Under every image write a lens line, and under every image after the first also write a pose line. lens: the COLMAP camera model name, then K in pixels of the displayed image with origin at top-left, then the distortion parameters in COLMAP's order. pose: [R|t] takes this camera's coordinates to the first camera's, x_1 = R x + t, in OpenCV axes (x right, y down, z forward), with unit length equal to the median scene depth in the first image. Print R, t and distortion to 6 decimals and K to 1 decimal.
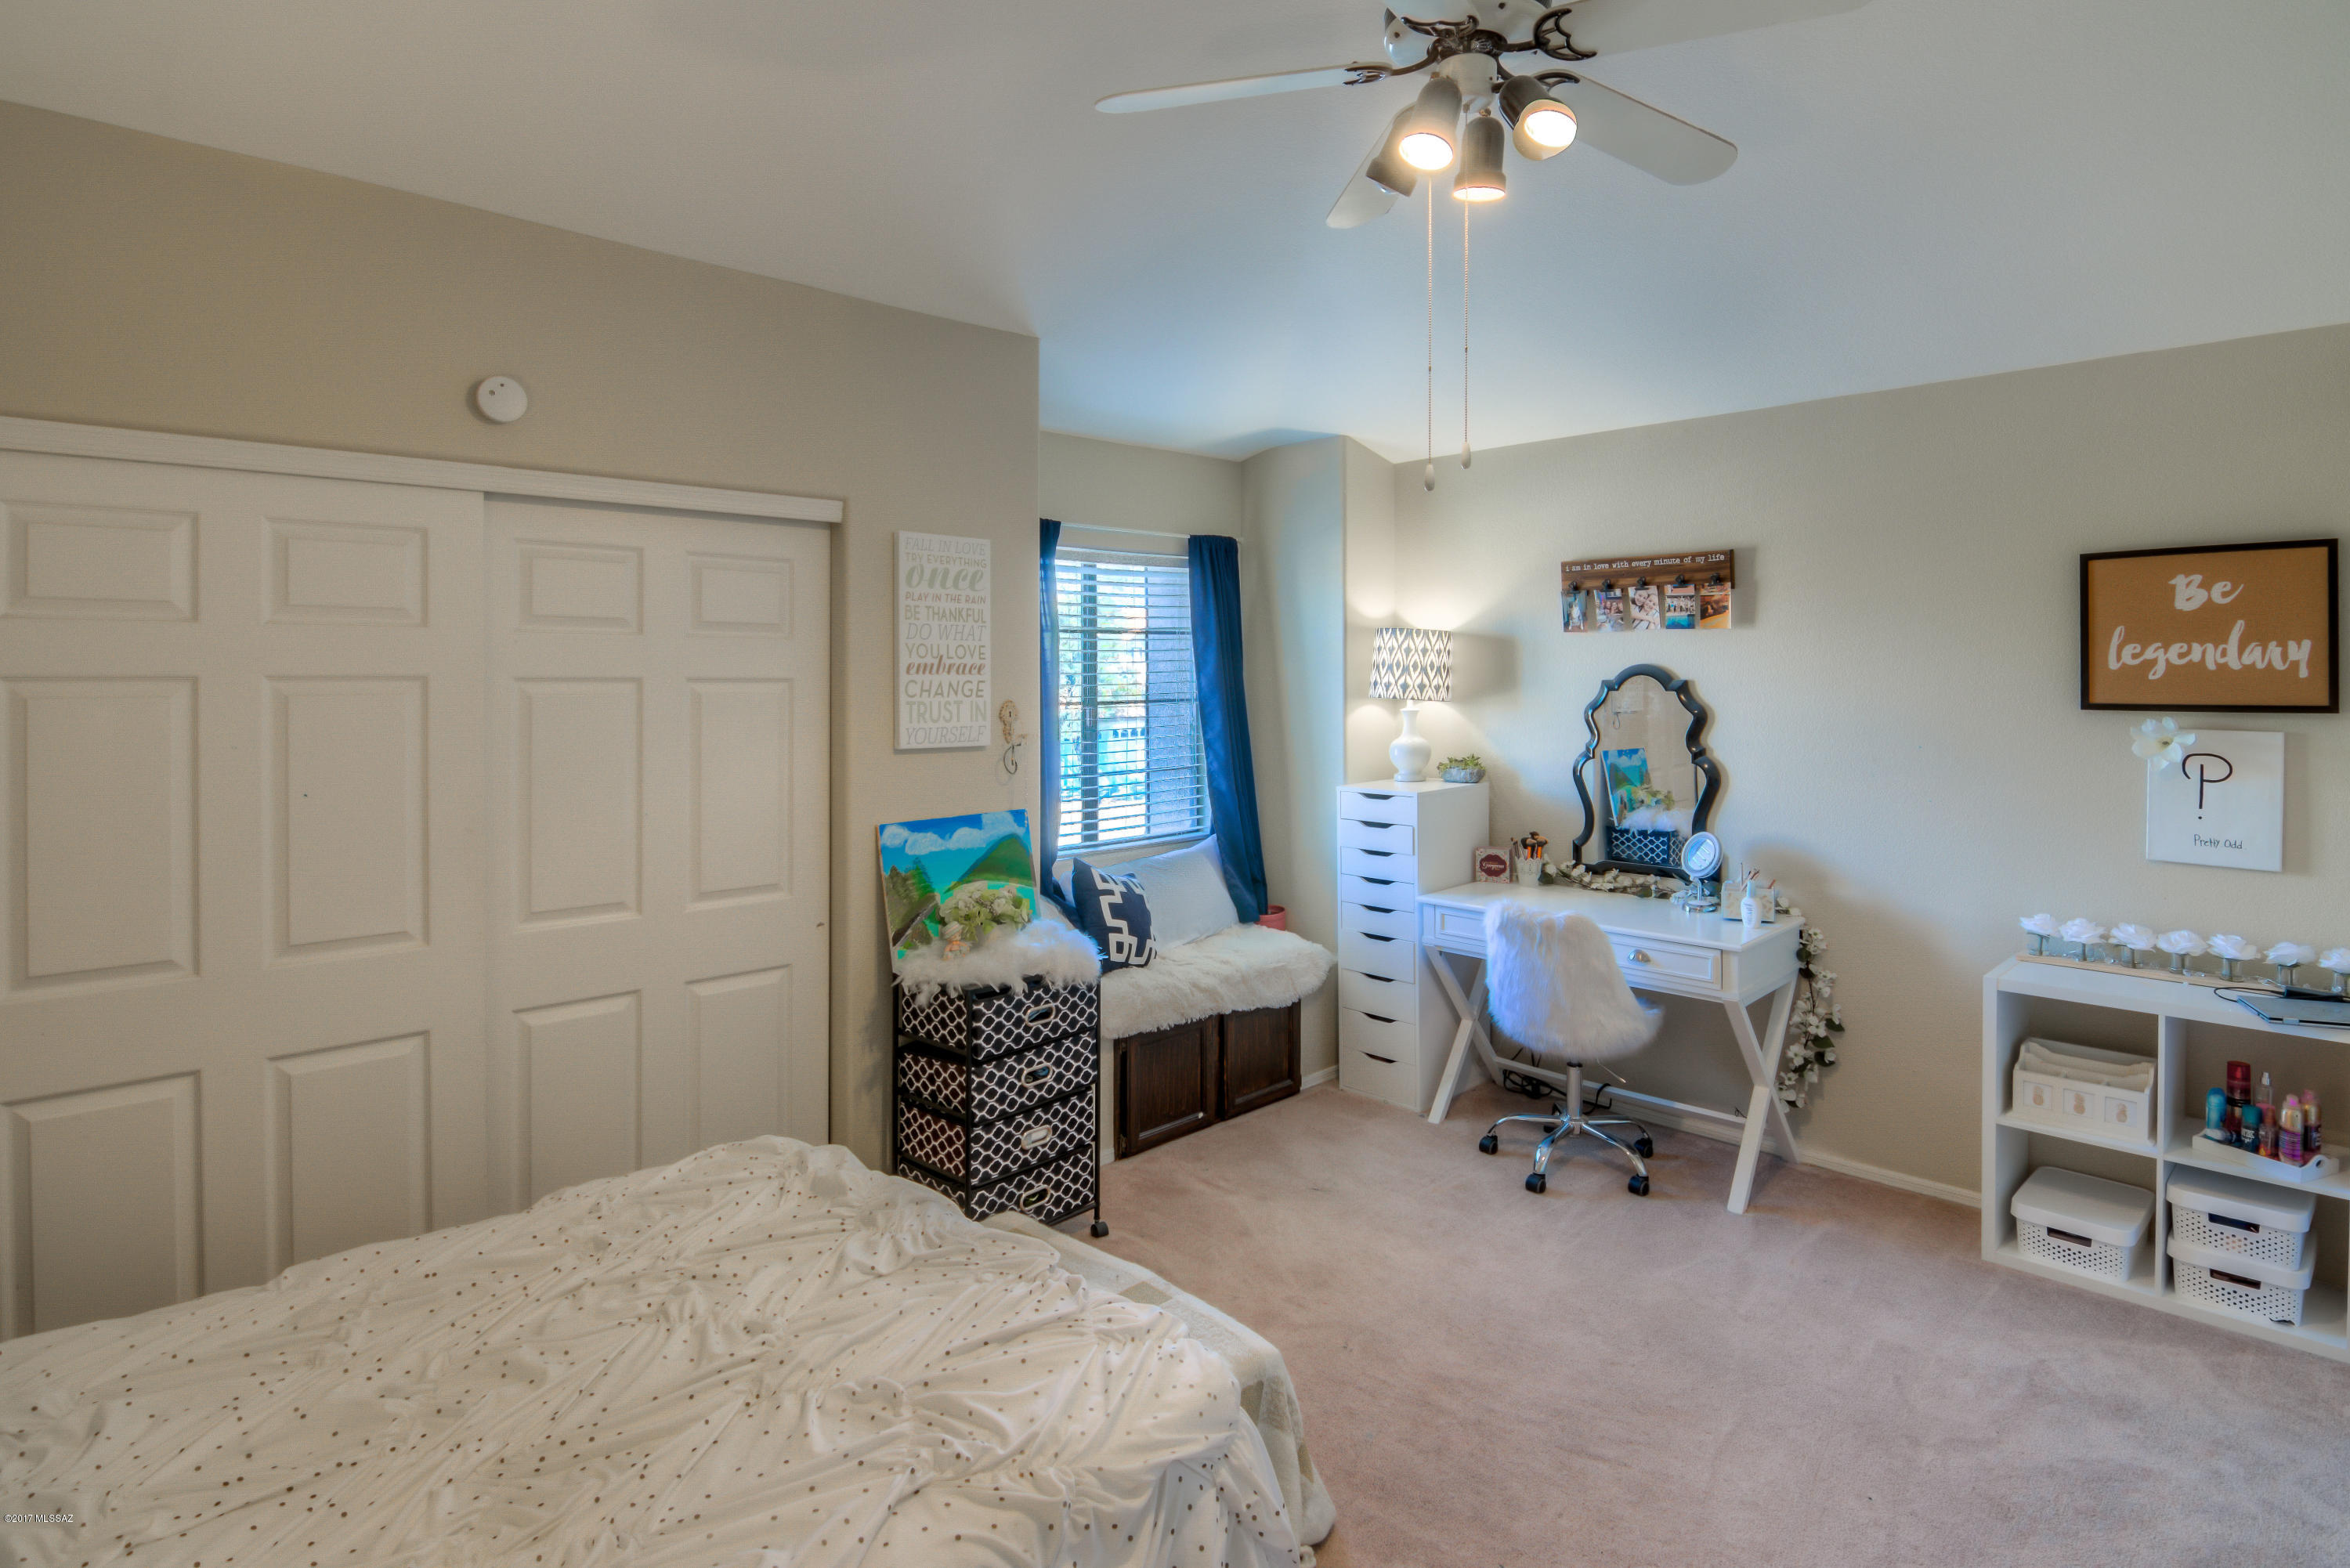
lens RADIAL K [[1252.4, 0, 1174.6], [0, 1252.4, 783.1], [0, 0, 1]] dist [-0.007235, -0.001631]
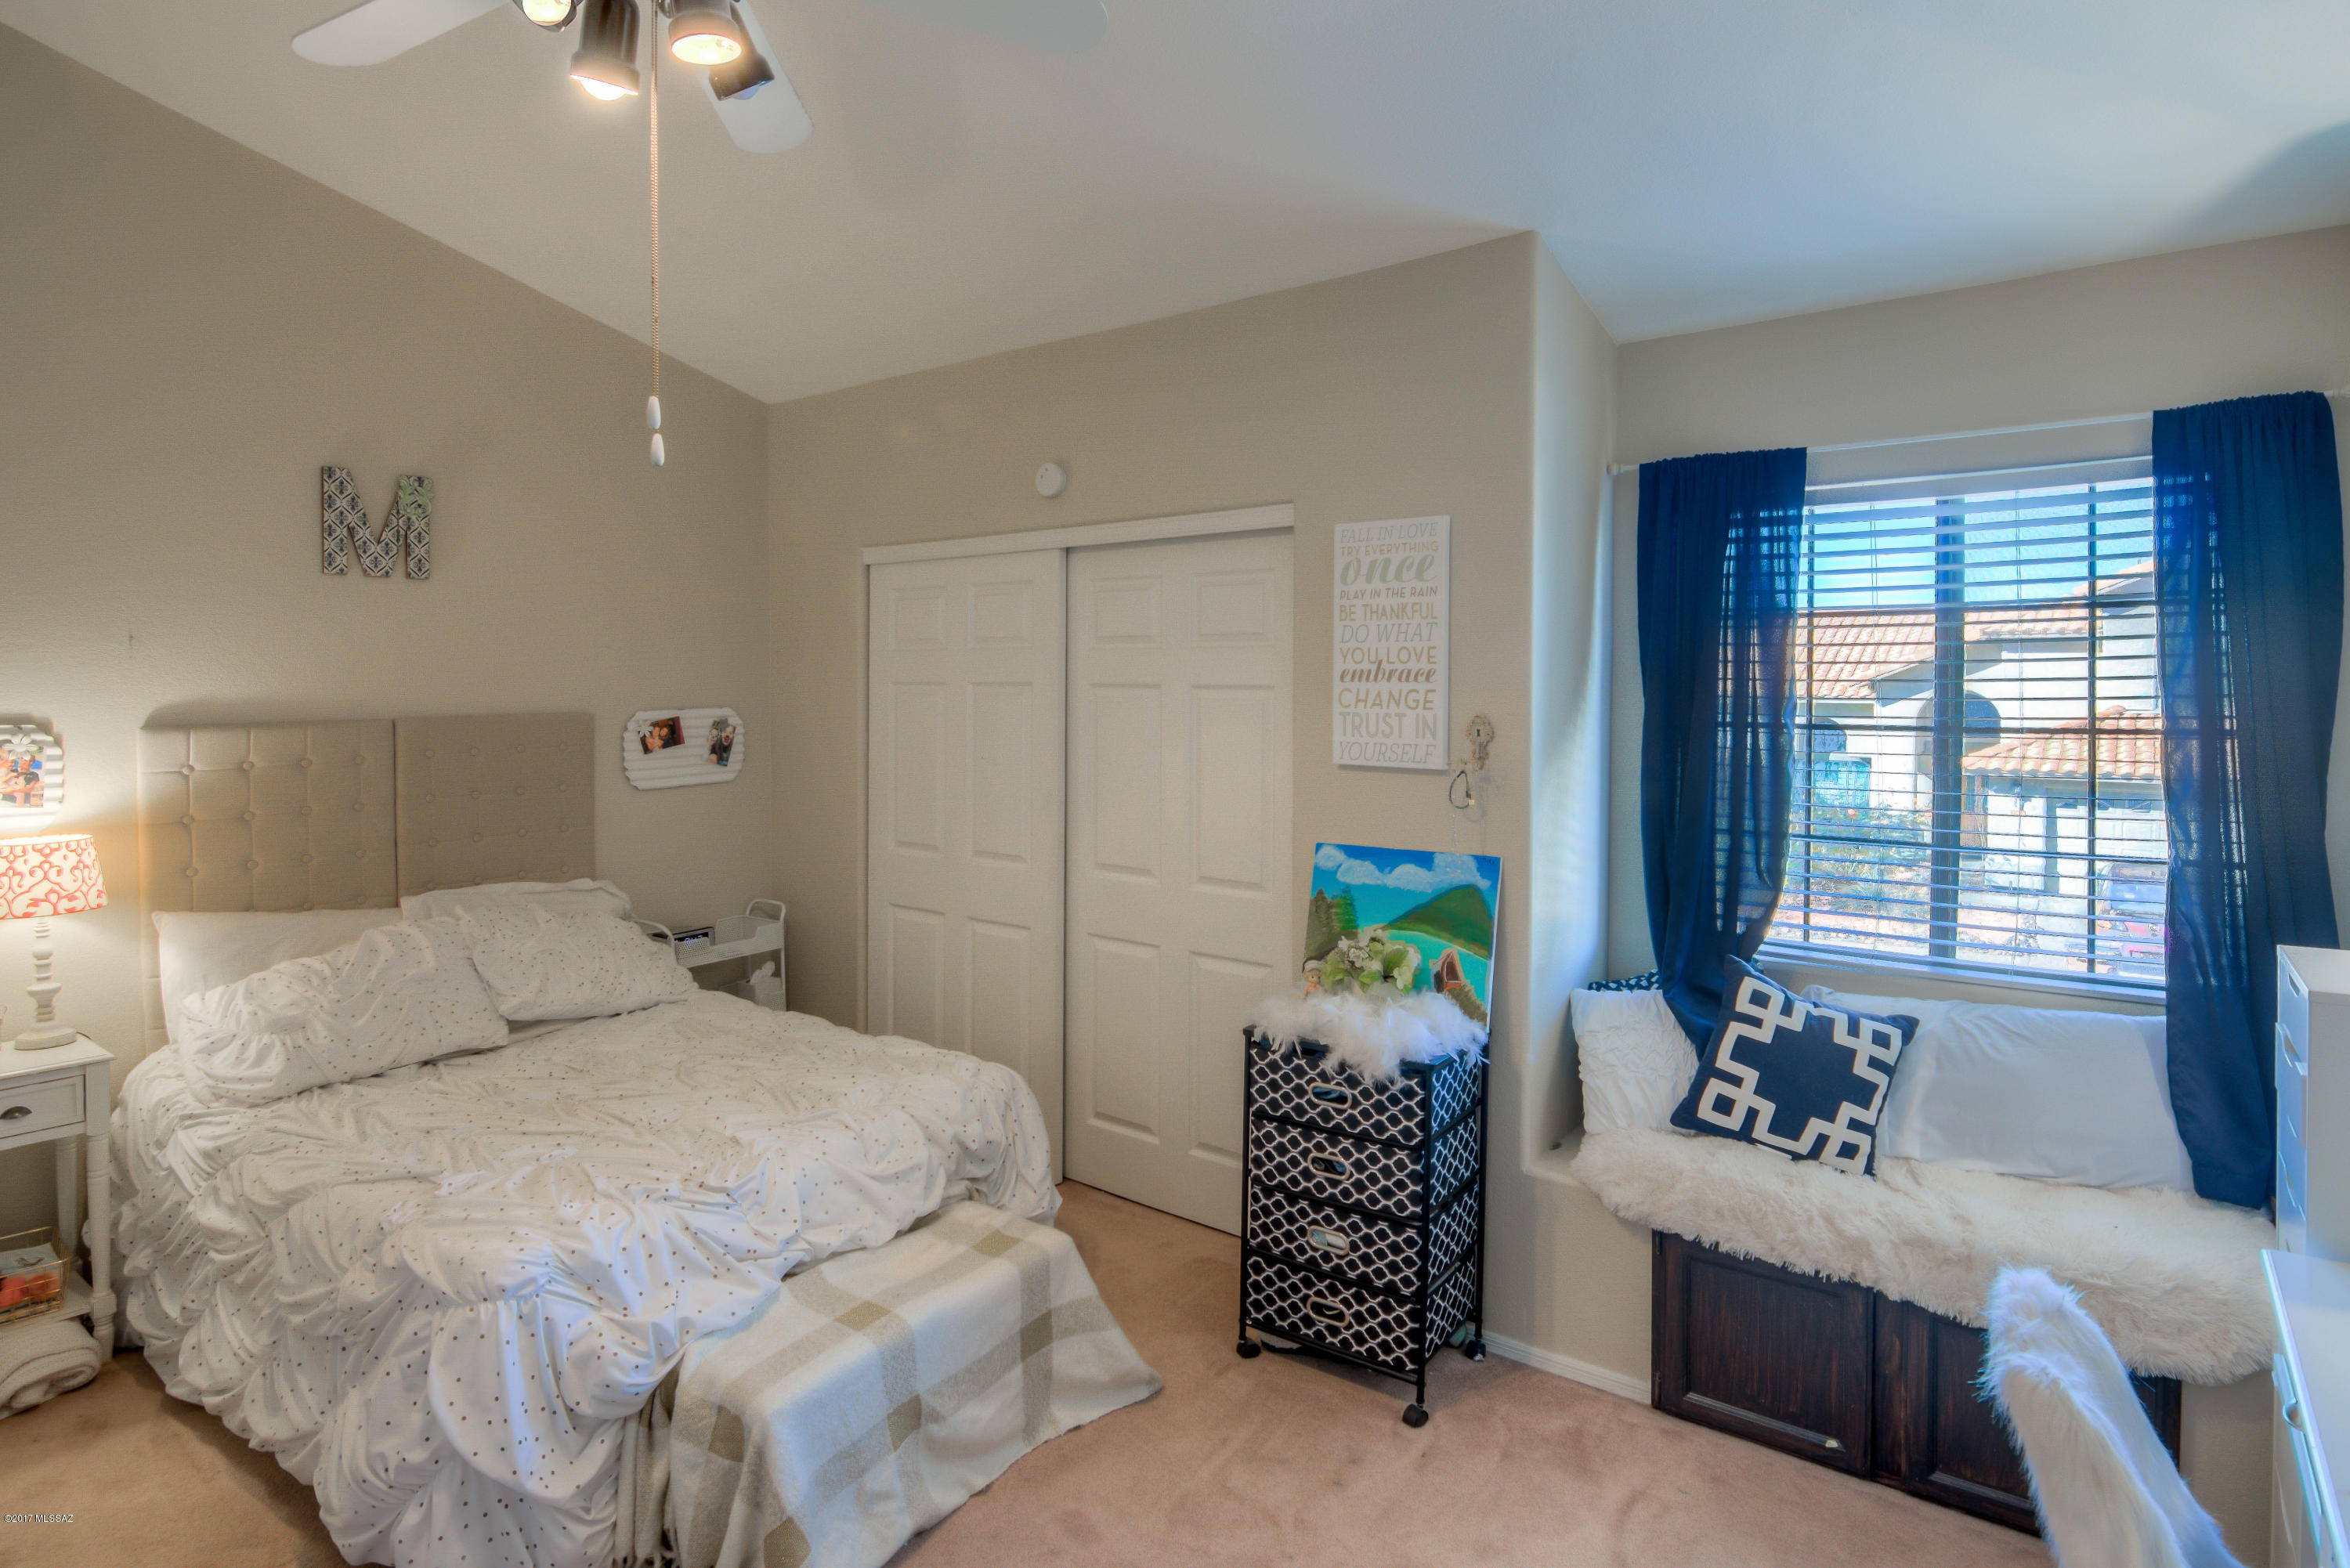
lens RADIAL K [[1252.4, 0, 1169.4], [0, 1252.4, 782.2], [0, 0, 1]] dist [-0.007235, -0.001631]
pose [[0.126778, 0.082856, -0.988465, 0.655592], [-0.084071, 0.993817, 0.072522, -0.068544], [0.988362, 0.073907, 0.132960, 0.746054]]
